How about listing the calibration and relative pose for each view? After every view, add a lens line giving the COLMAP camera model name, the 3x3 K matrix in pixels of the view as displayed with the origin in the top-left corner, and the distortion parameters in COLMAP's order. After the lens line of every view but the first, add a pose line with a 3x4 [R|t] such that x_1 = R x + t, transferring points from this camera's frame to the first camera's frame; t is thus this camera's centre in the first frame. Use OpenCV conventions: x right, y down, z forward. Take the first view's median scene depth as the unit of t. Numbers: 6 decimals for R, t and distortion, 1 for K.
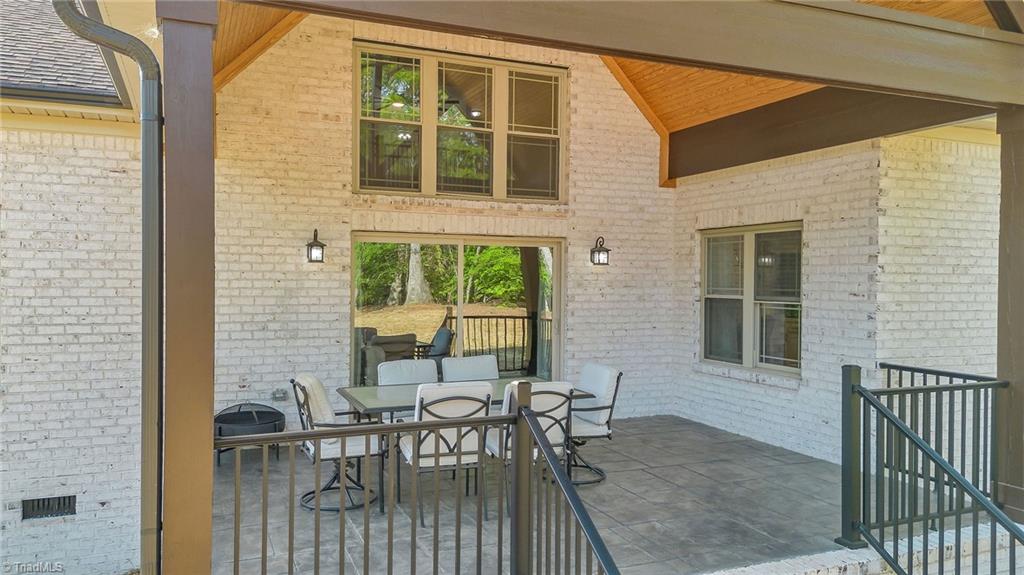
lens RADIAL K [[745.7, 0, 512.0], [0, 745.7, 287.5], [0, 0, 1]] dist [0.037778, -0.004386]
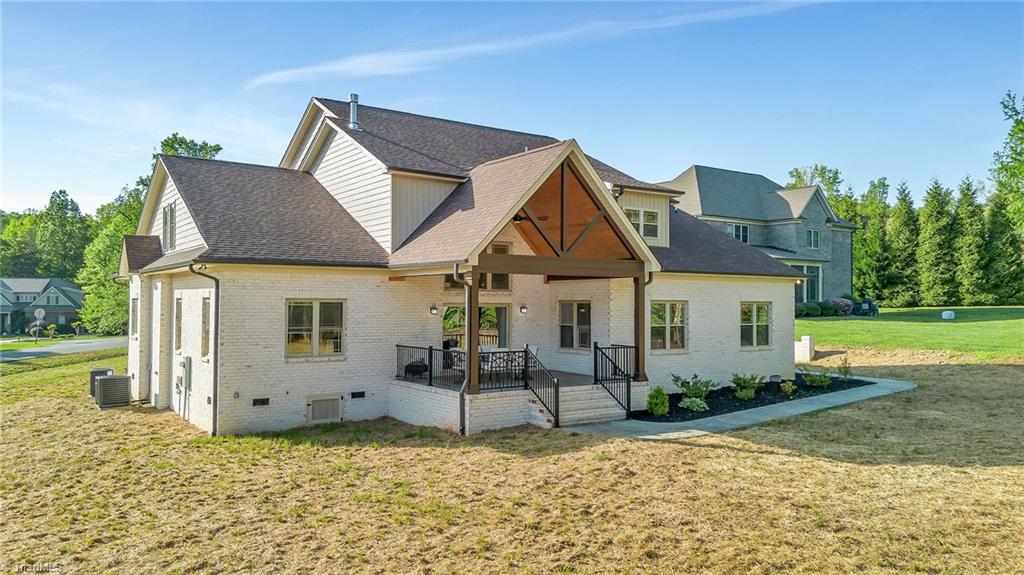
lens RADIAL K [[745.7, 0, 512.0], [0, 745.7, 287.5], [0, 0, 1]] dist [0.037778, -0.004386]
pose [[0.980069, 0.000755, 0.198655, -0.506697], [0.005532, 0.999501, -0.031090, -0.043860], [-0.198580, 0.031570, 0.979576, -1.817085]]
